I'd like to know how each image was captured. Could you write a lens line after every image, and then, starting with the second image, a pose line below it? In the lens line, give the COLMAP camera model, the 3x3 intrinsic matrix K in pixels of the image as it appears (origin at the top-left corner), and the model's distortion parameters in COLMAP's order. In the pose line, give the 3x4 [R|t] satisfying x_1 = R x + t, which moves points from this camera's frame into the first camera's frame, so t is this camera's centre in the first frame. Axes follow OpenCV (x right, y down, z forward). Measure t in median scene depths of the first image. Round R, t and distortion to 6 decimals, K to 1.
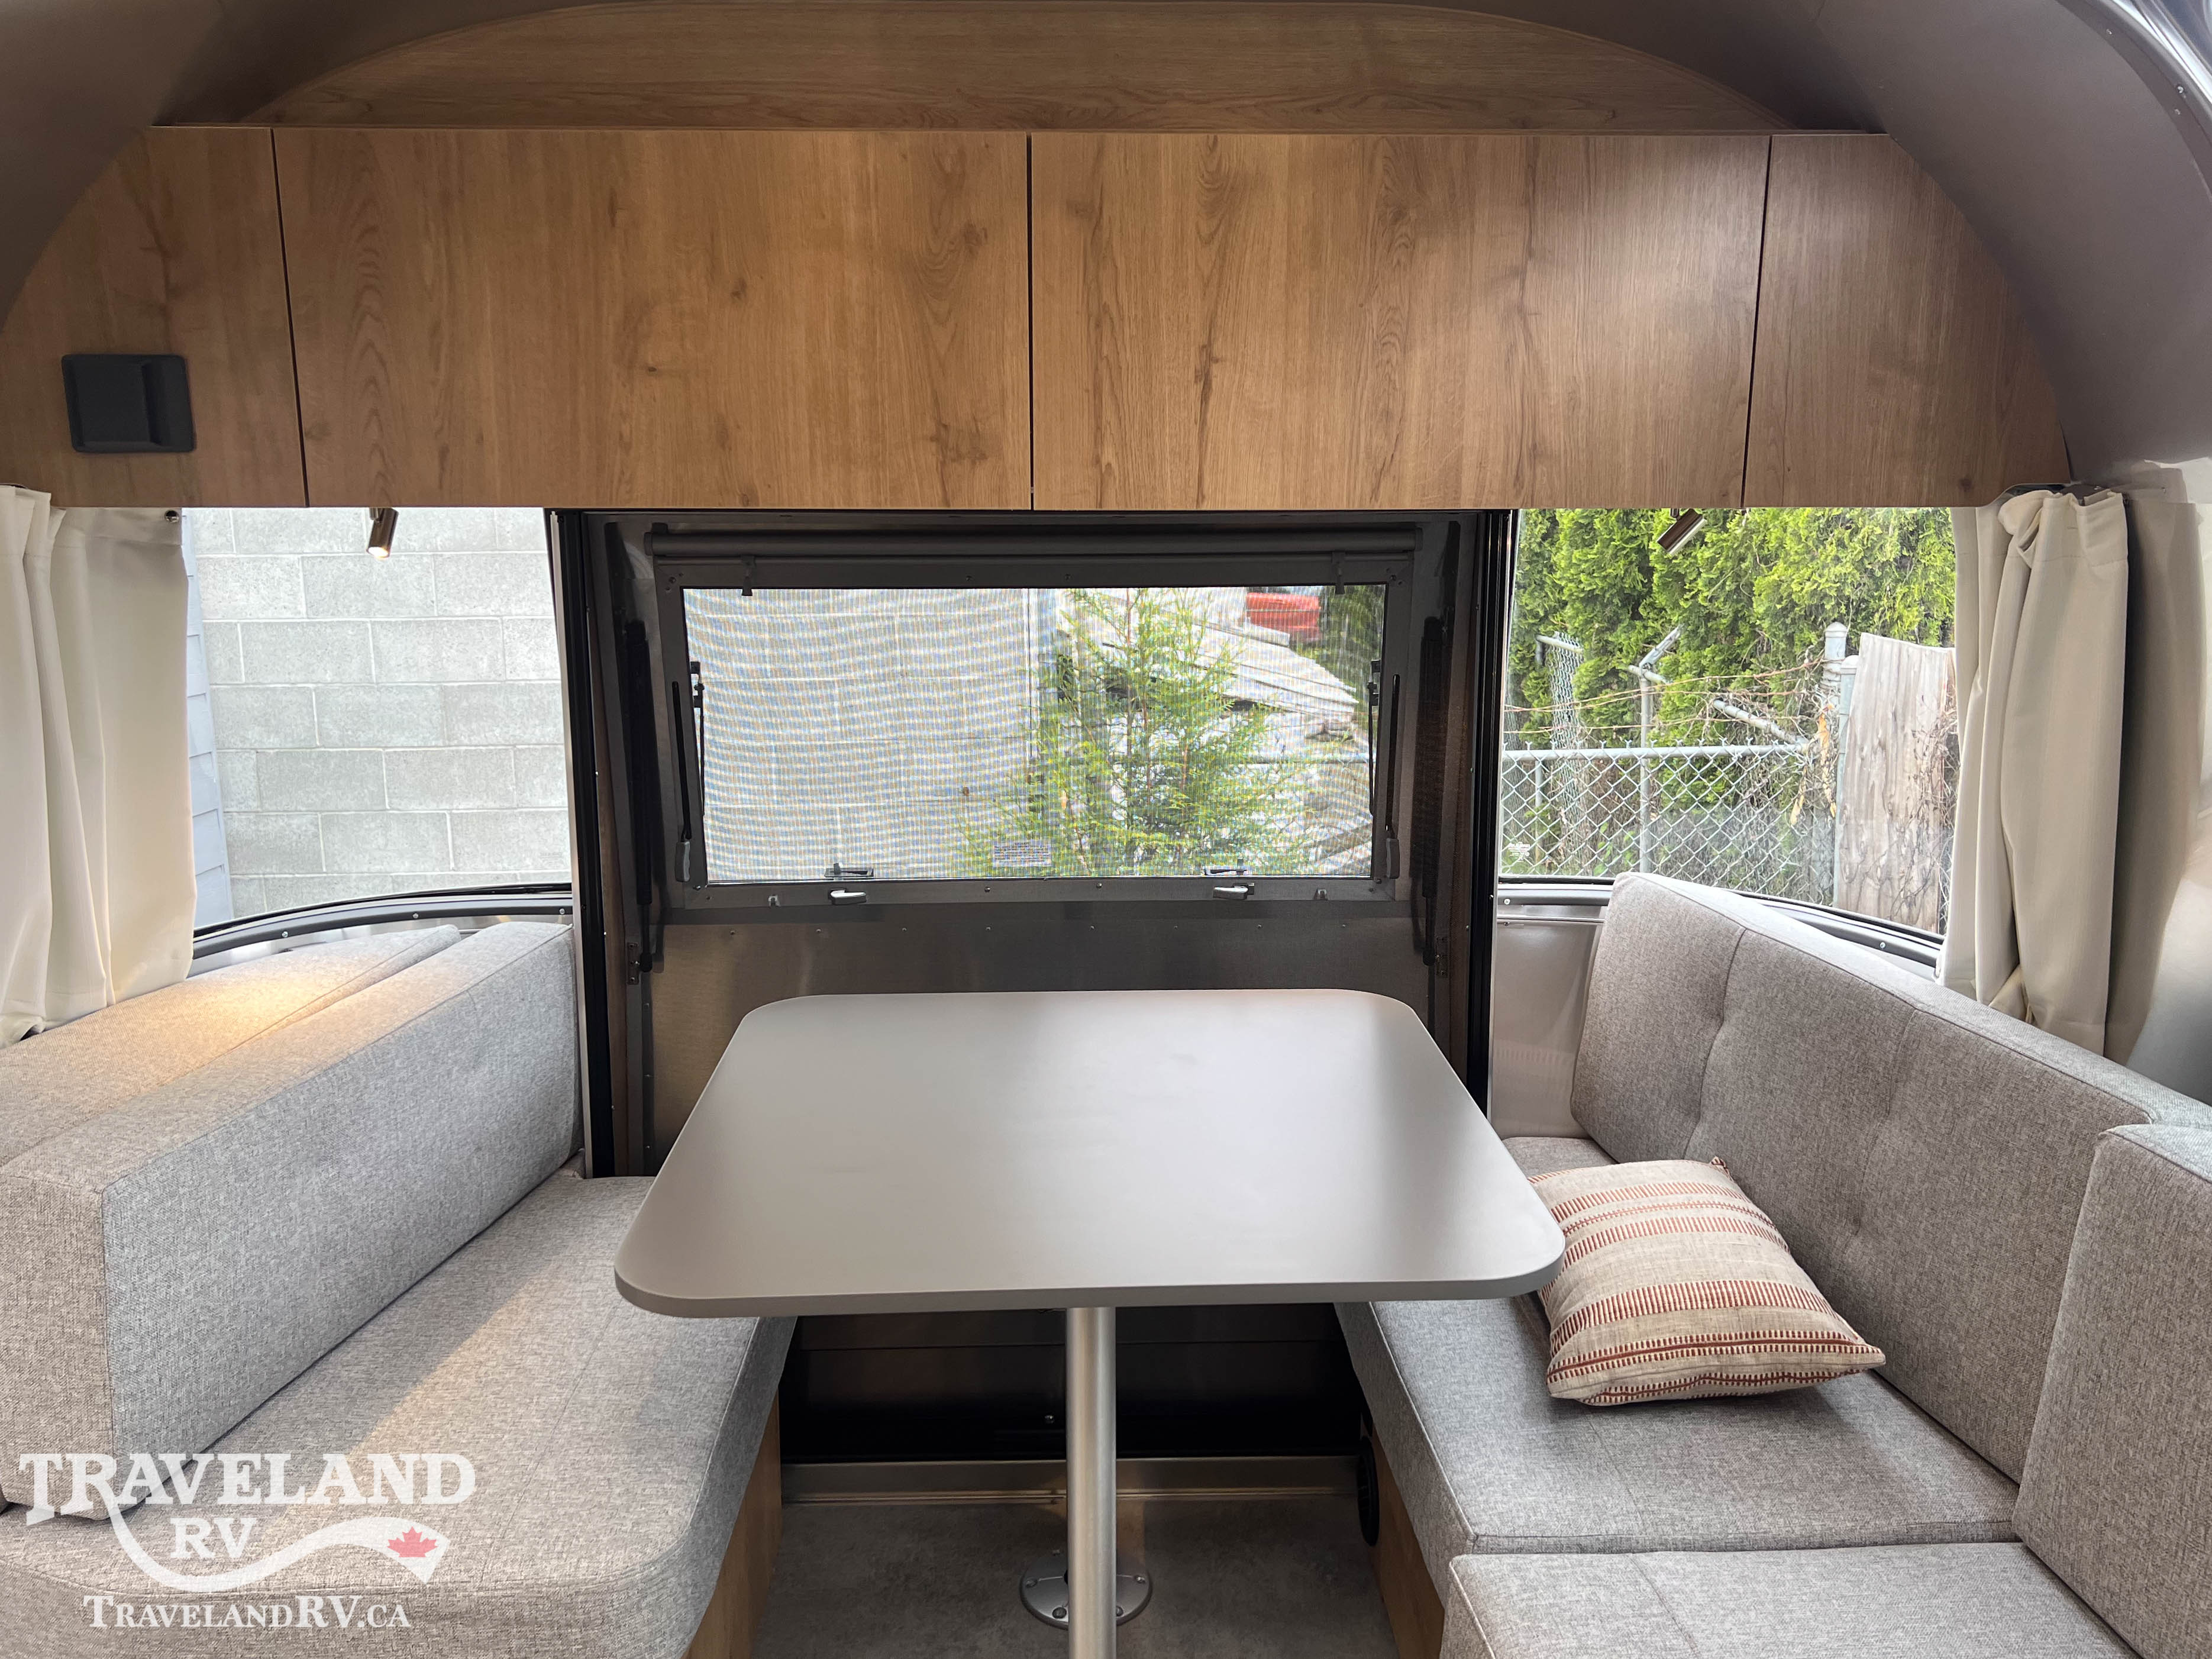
lens RADIAL K [[1660.1, 0, 1127.4], [0, 1660.1, 803.0], [0, 0, 1]] dist [0.053714, -0.061175]
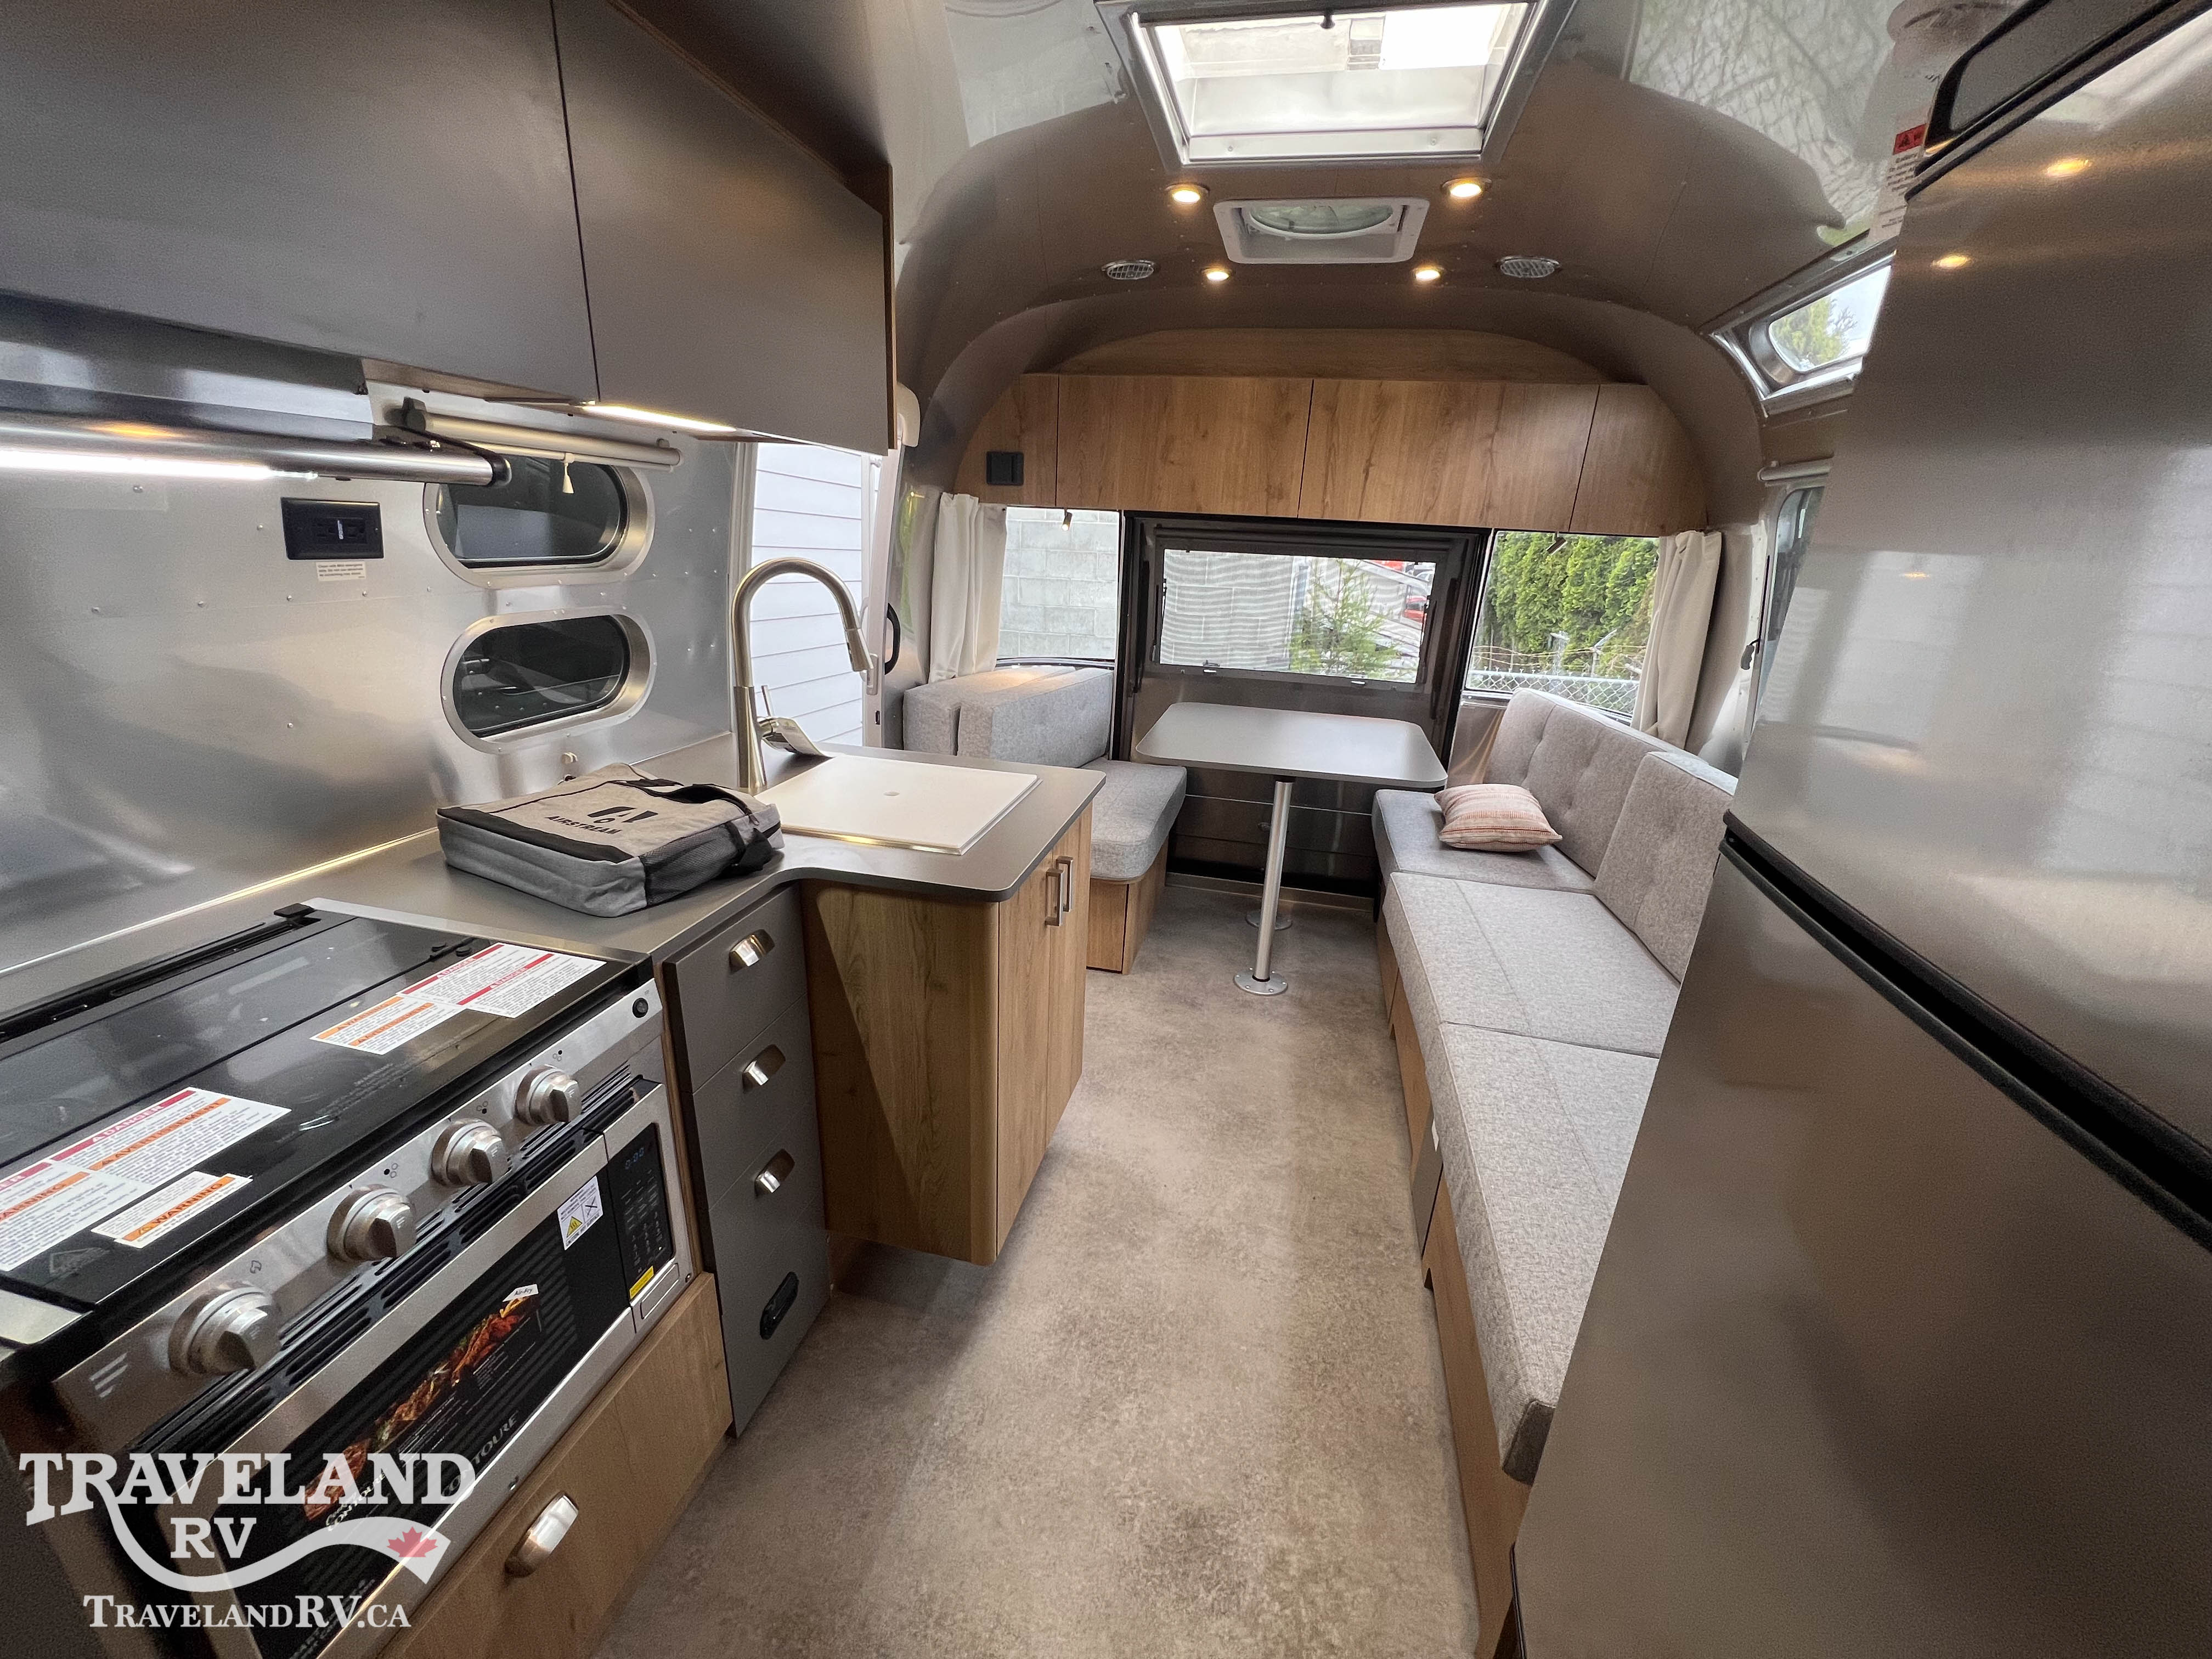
lens RADIAL K [[862.5, 0, 1122.4], [0, 862.5, 828.3], [0, 0, 1]] dist [-0.003155, -0.000022]
pose [[0.966337, 0.128881, -0.222672, 0.049428], [-0.101461, 0.986241, 0.130512, 0.183069], [0.236429, -0.103526, 0.966118, -0.540367]]
